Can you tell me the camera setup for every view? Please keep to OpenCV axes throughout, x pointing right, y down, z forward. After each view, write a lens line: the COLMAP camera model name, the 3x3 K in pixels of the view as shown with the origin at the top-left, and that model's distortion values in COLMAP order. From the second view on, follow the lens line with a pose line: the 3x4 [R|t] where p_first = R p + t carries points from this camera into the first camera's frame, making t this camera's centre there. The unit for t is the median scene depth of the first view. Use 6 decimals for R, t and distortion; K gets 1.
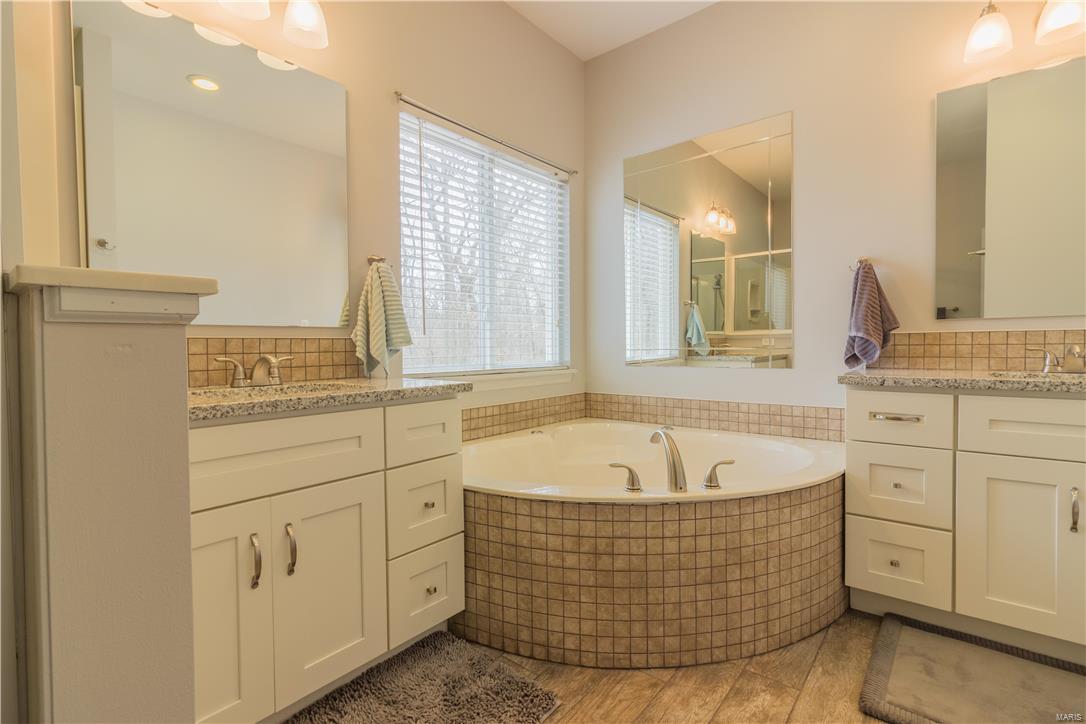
lens RADIAL K [[505.4, 0, 546.0], [0, 505.4, 356.6], [0, 0, 1]] dist [0.000002, 0.000489]
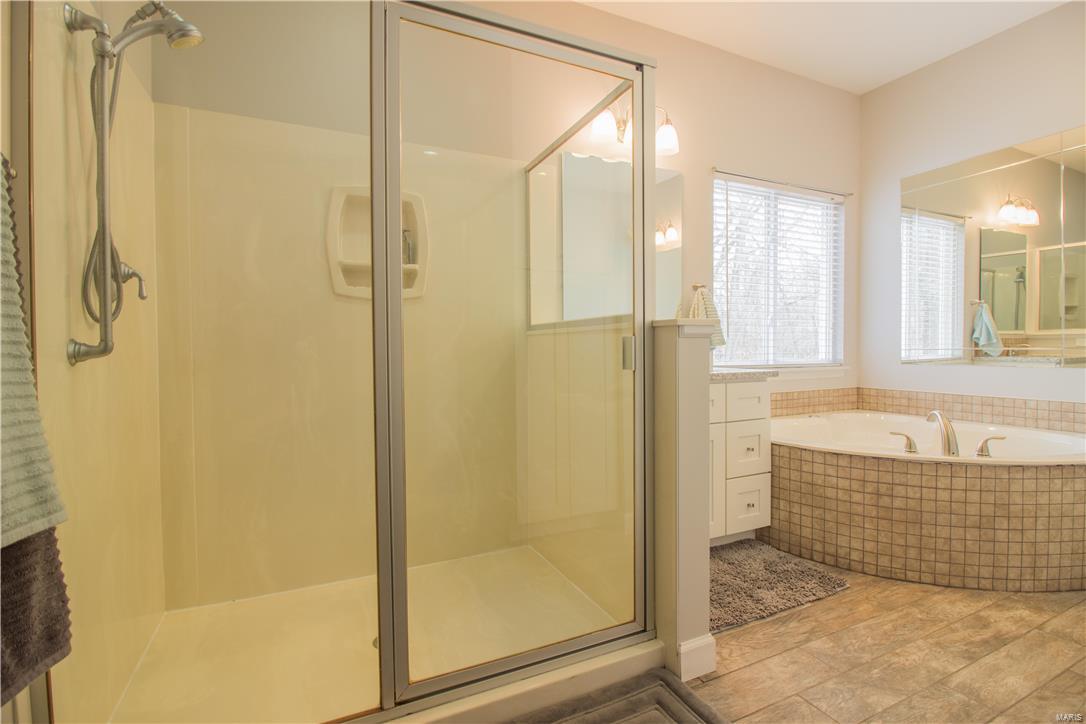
lens RADIAL K [[506.7, 0, 545.1], [0, 506.7, 356.8], [0, 0, 1]] dist [0.003778, -0.015749]
pose [[0.901809, 0.012415, -0.431957, -0.122230], [-0.011587, 0.999923, 0.004549, 0.011694], [0.431980, 0.000903, 0.901883, -0.612330]]
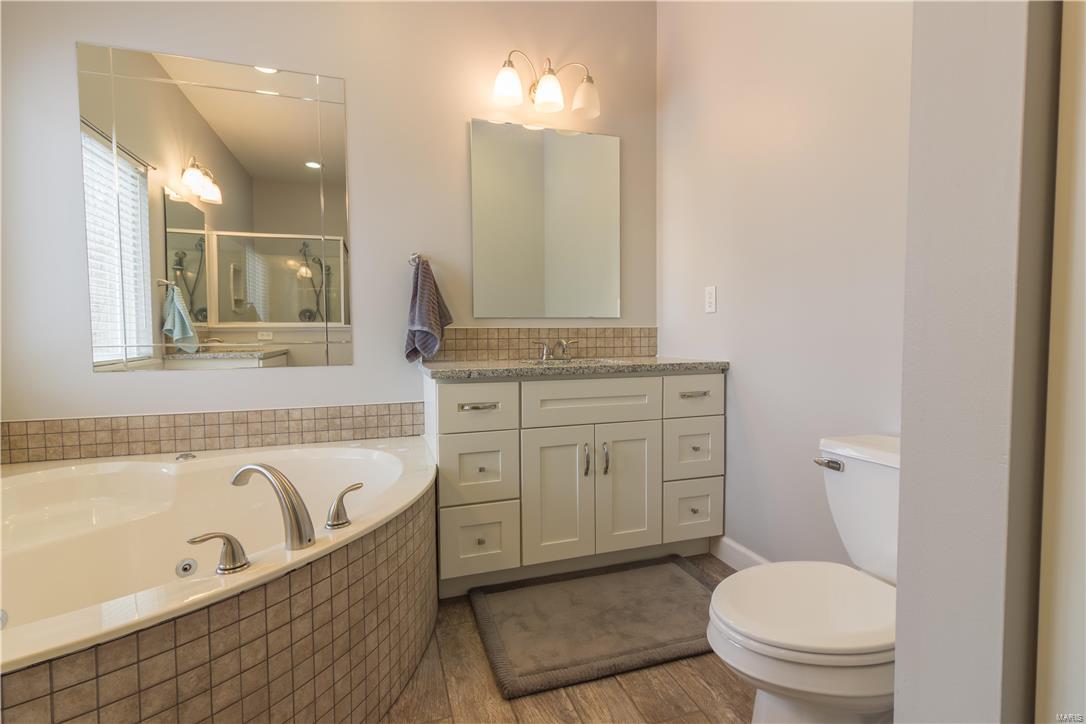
lens RADIAL K [[505.4, 0, 546.0], [0, 505.4, 356.6], [0, 0, 1]] dist [0.000002, 0.000489]
pose [[0.532535, -0.030639, 0.845854, -0.139414], [0.021040, 0.999515, 0.022959, -0.007652], [-0.846147, 0.005570, 0.532921, 0.312720]]
